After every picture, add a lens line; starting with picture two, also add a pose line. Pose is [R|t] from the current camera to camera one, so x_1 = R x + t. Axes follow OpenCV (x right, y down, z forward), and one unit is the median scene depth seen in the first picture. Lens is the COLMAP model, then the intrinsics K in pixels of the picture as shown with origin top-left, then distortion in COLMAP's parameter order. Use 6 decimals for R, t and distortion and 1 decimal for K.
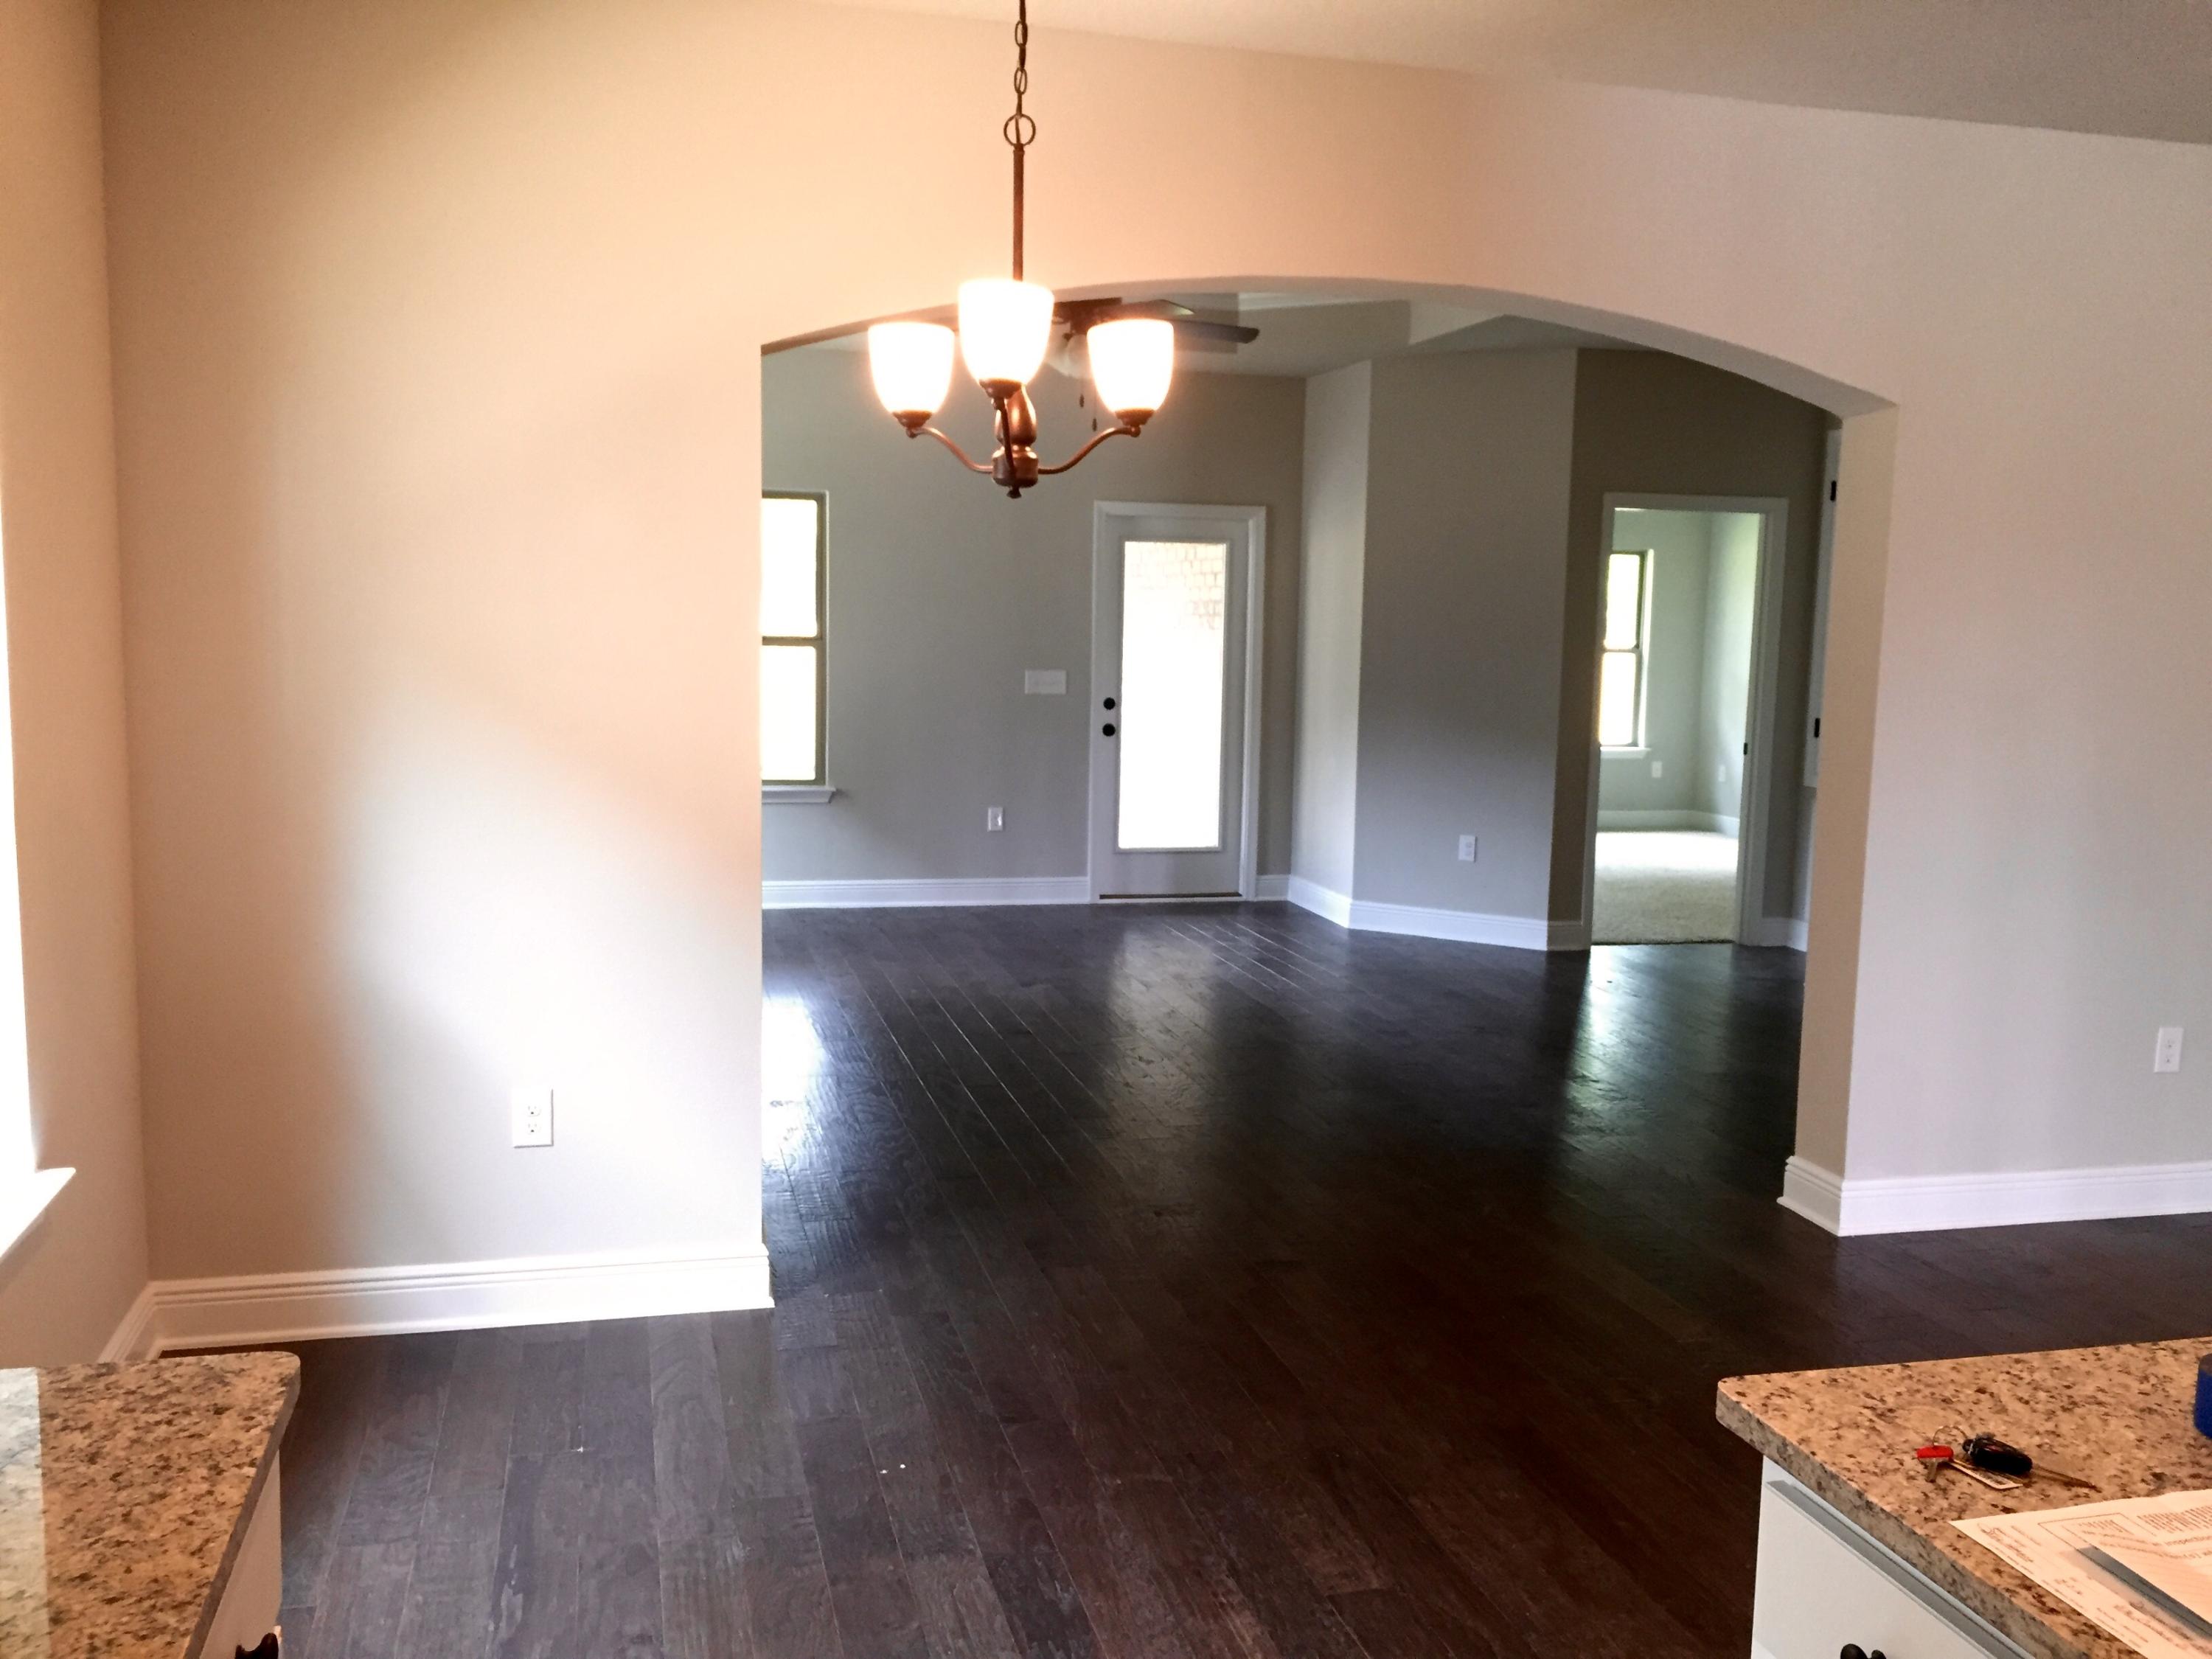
lens RADIAL K [[1899.2, 0, 1094.4], [0, 1899.2, 818.1], [0, 0, 1]] dist [0.094869, -0.116545]
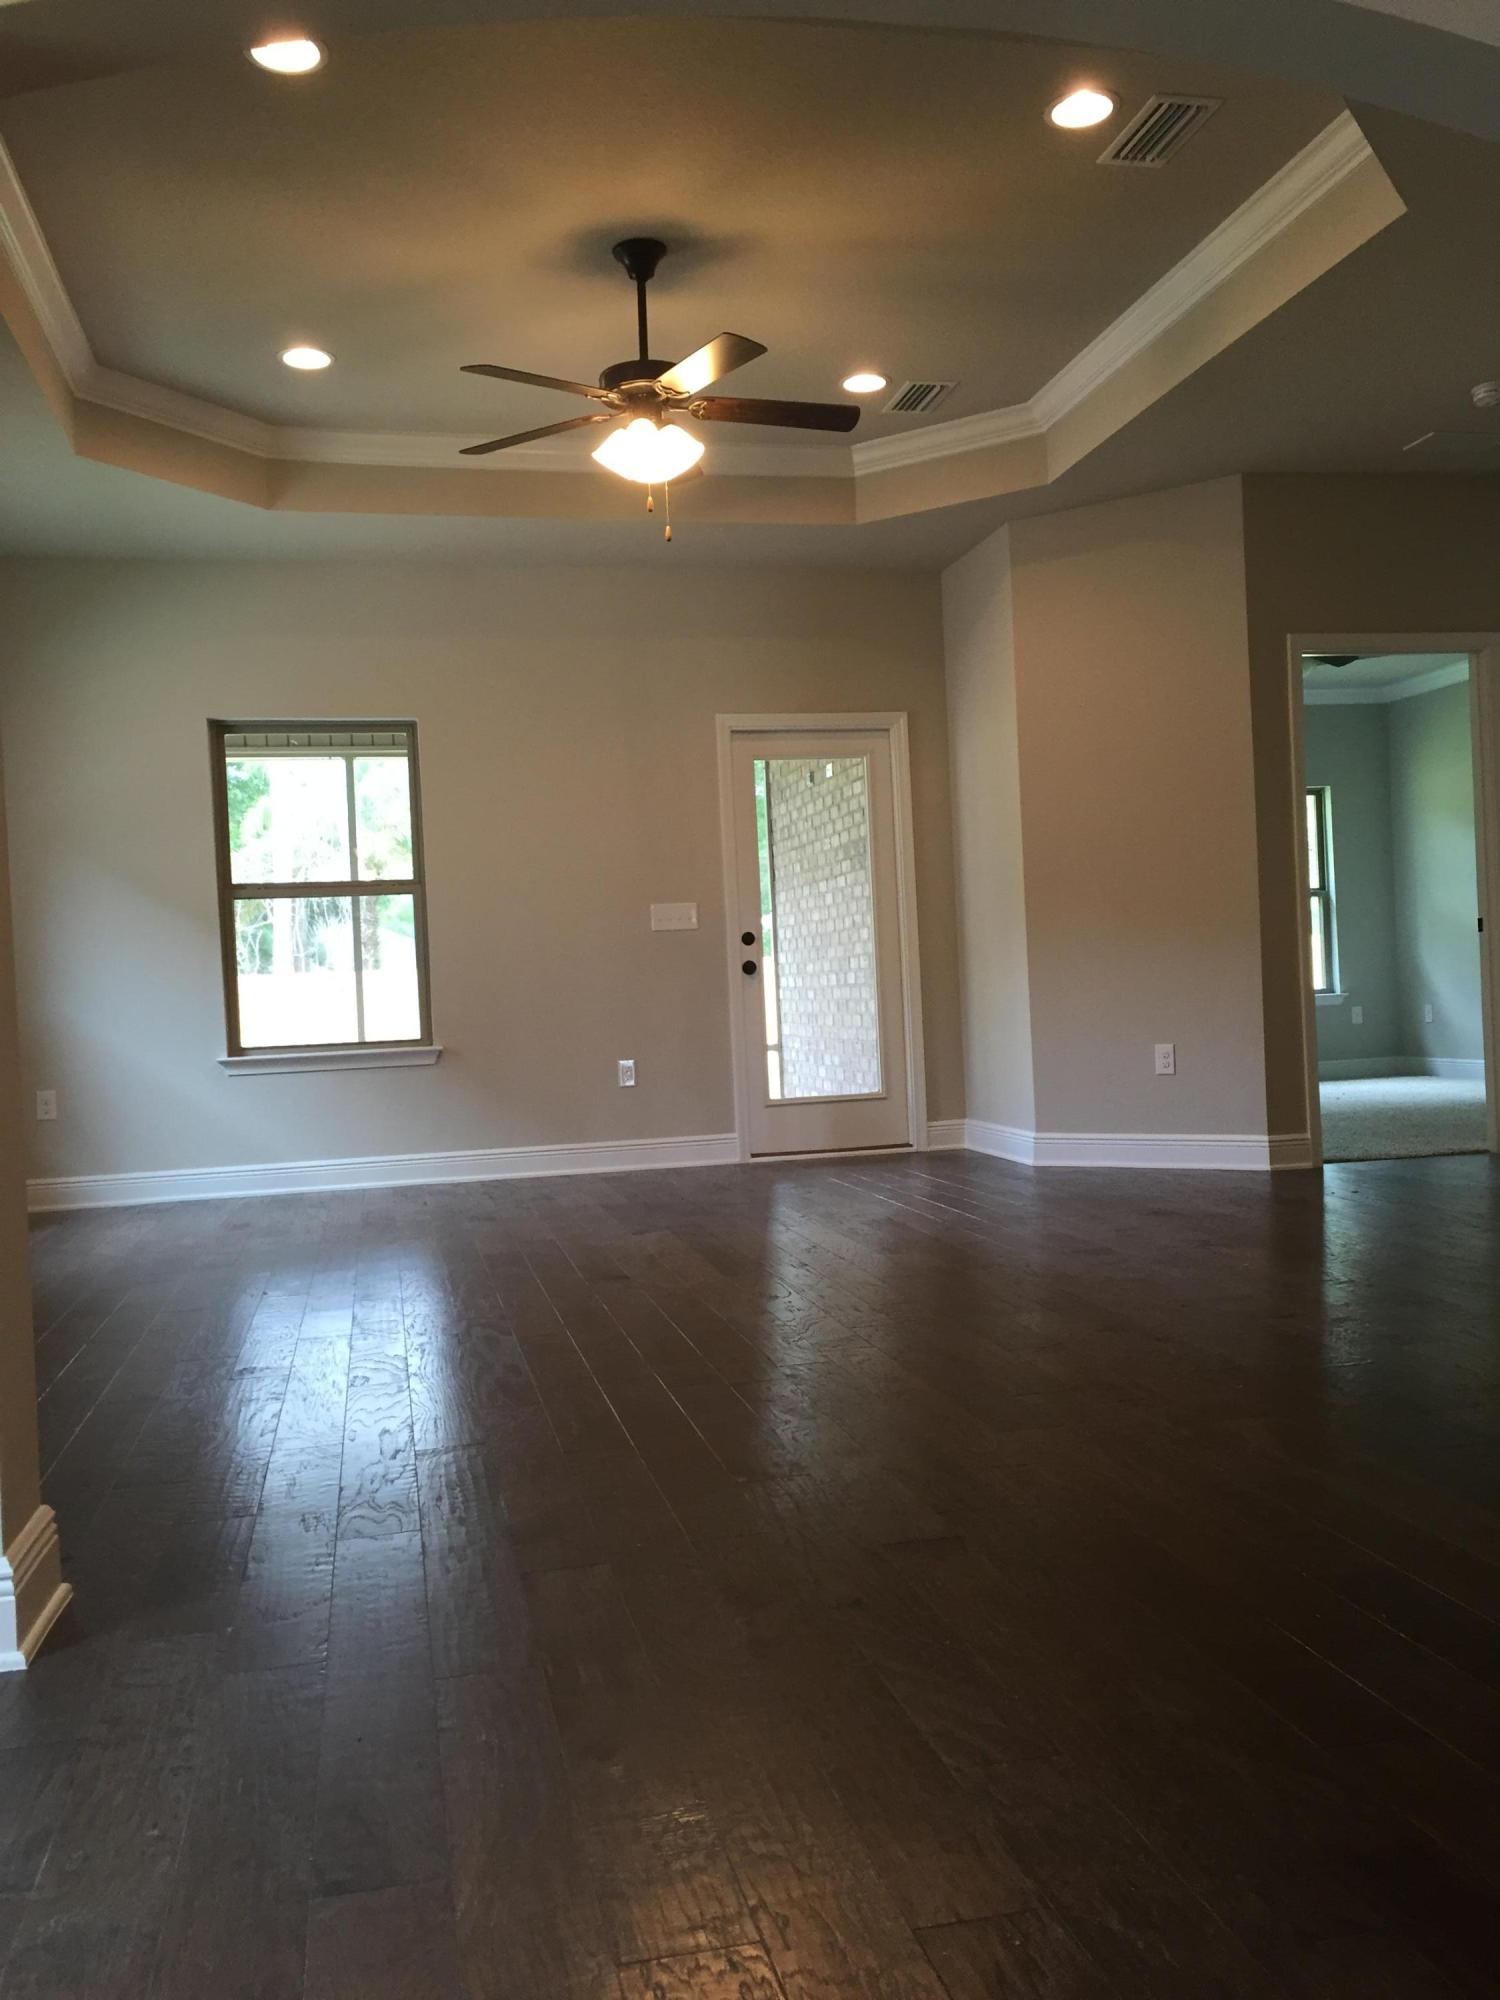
lens RADIAL K [[1717.2, 0, 749.4], [0, 1717.2, 1012.7], [0, 0, 1]] dist [0.094869, -0.116545]
pose [[0.997369, -0.066050, -0.029861, 0.030756], [0.062763, 0.992995, -0.100111, 0.056350], [0.036264, 0.097974, 0.994528, 0.200140]]
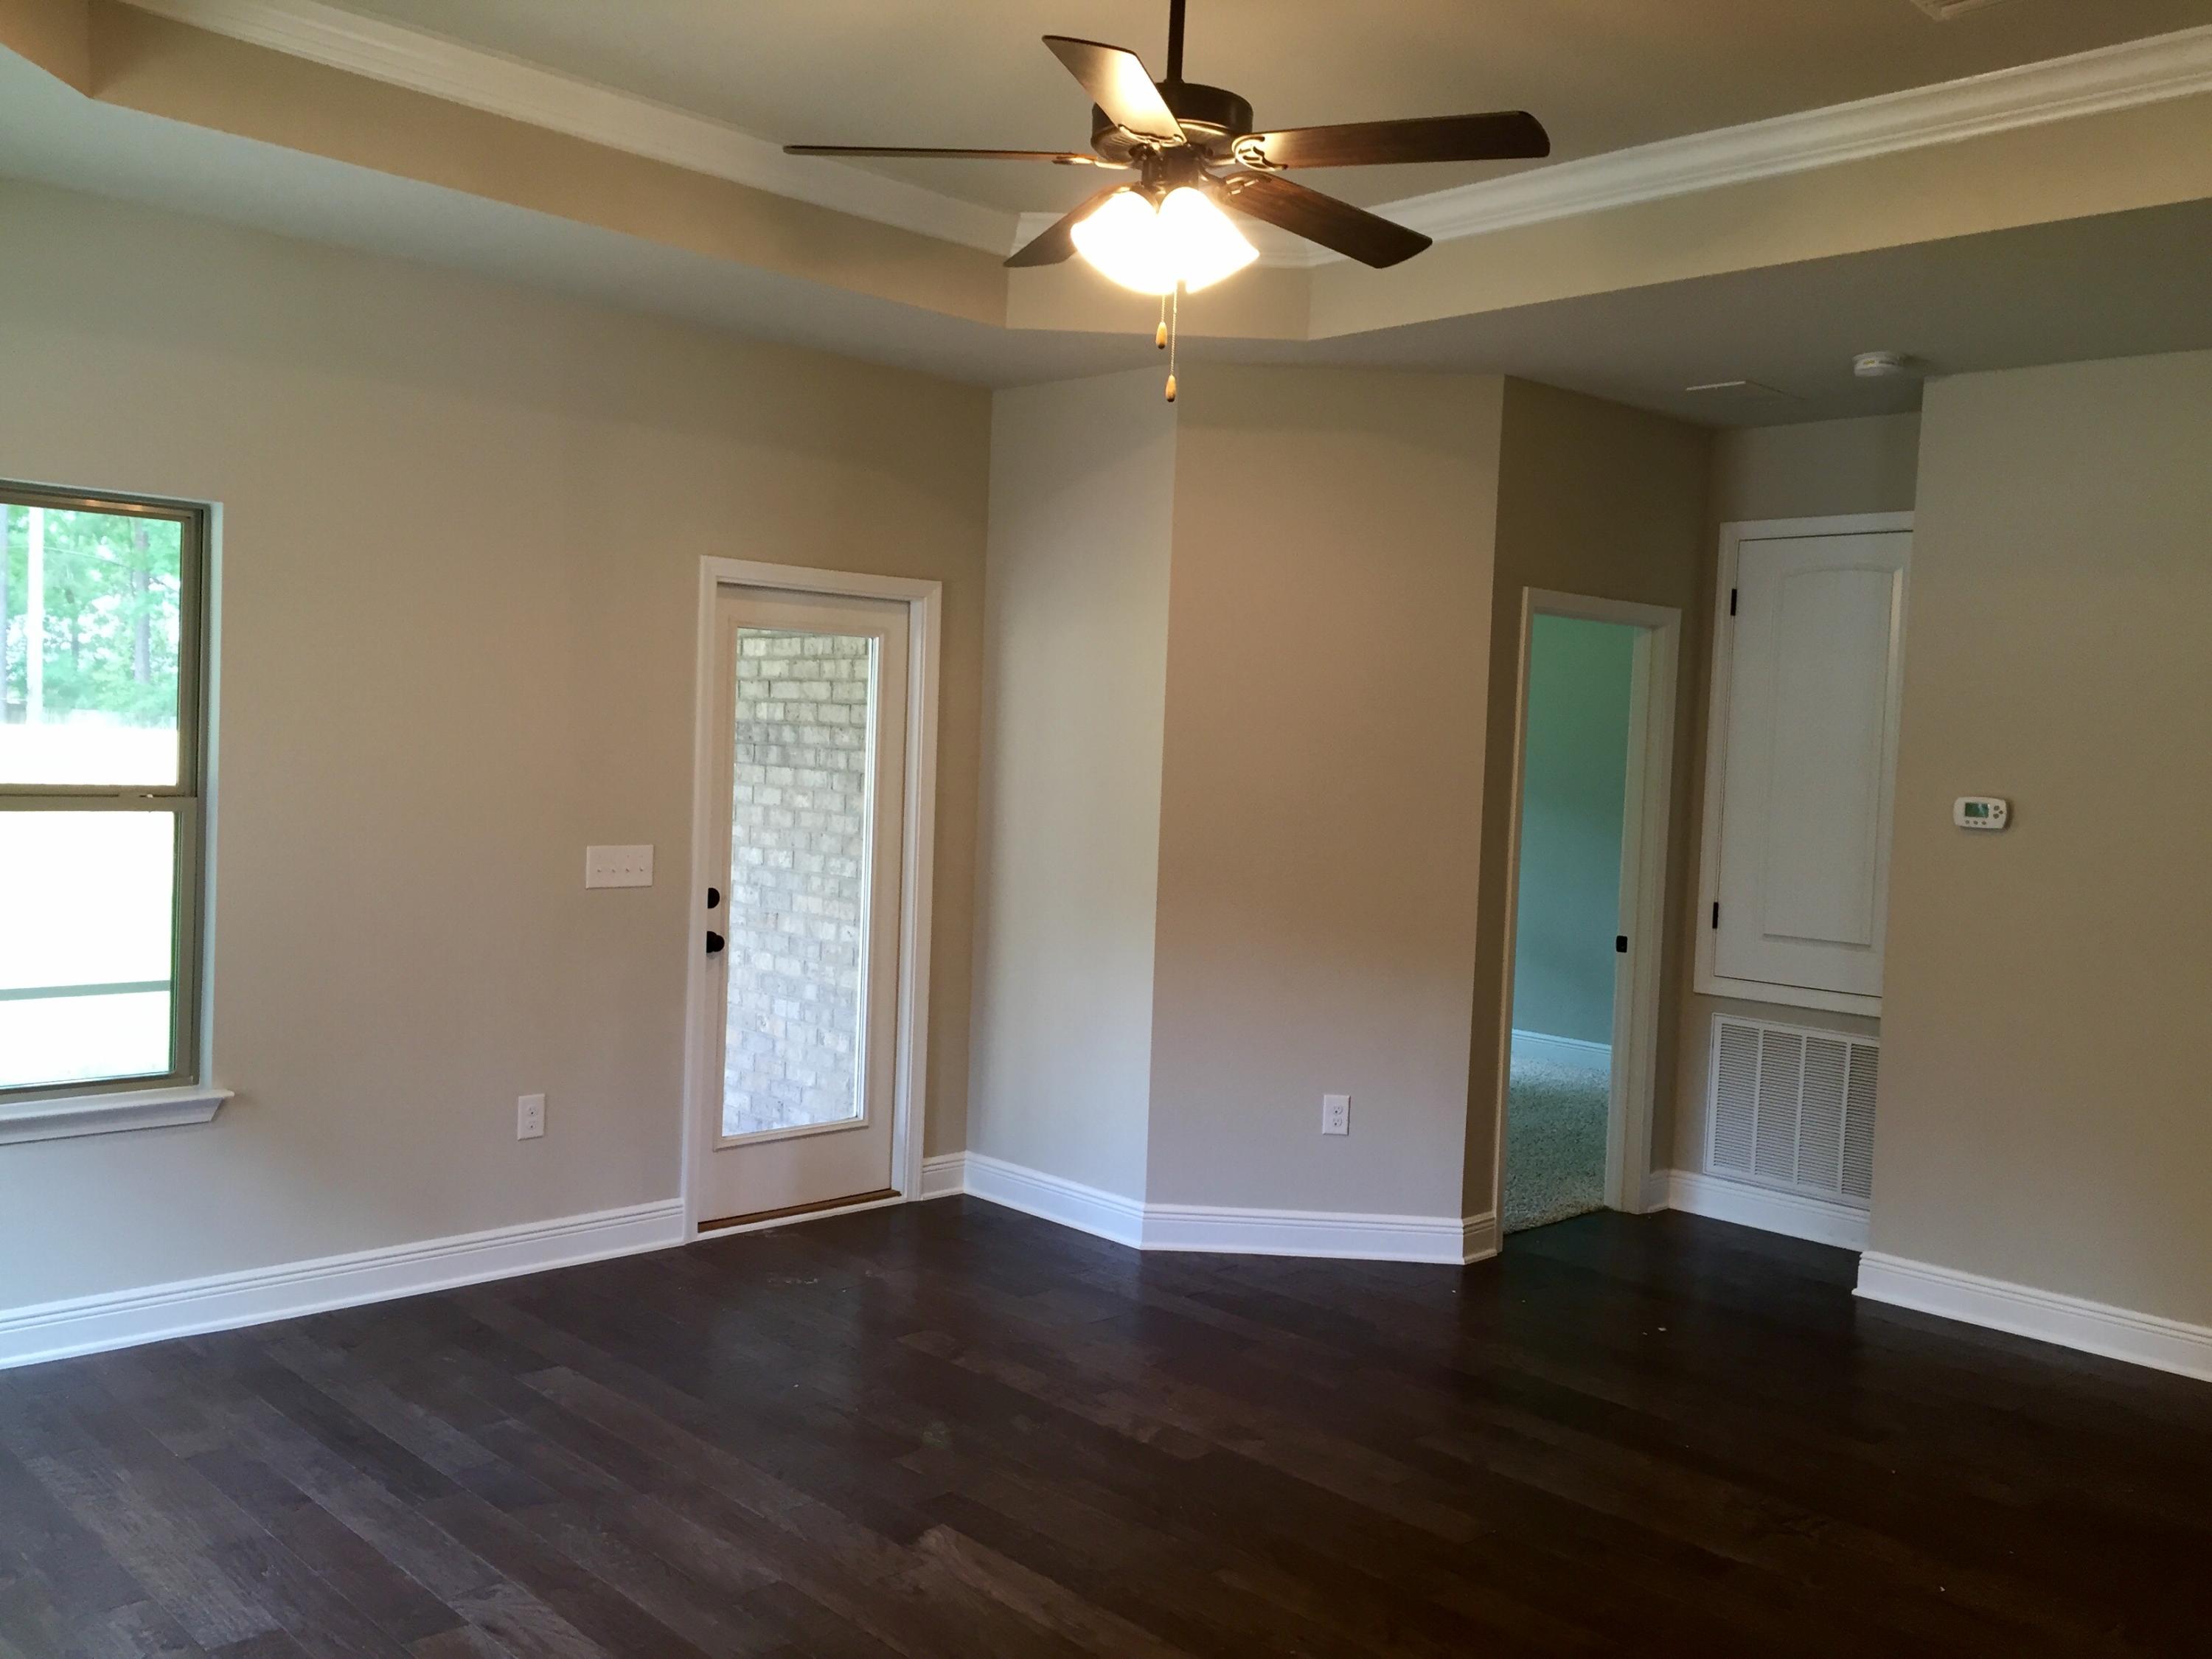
lens RADIAL K [[1899.2, 0, 1107.3], [0, 1899.2, 828.8], [0, 0, 1]] dist [0.094869, -0.116545]
pose [[0.865870, -0.010130, 0.500166, -0.183211], [0.035345, 0.998535, -0.040964, -0.053280], [-0.499019, 0.053148, 0.864960, 0.429839]]
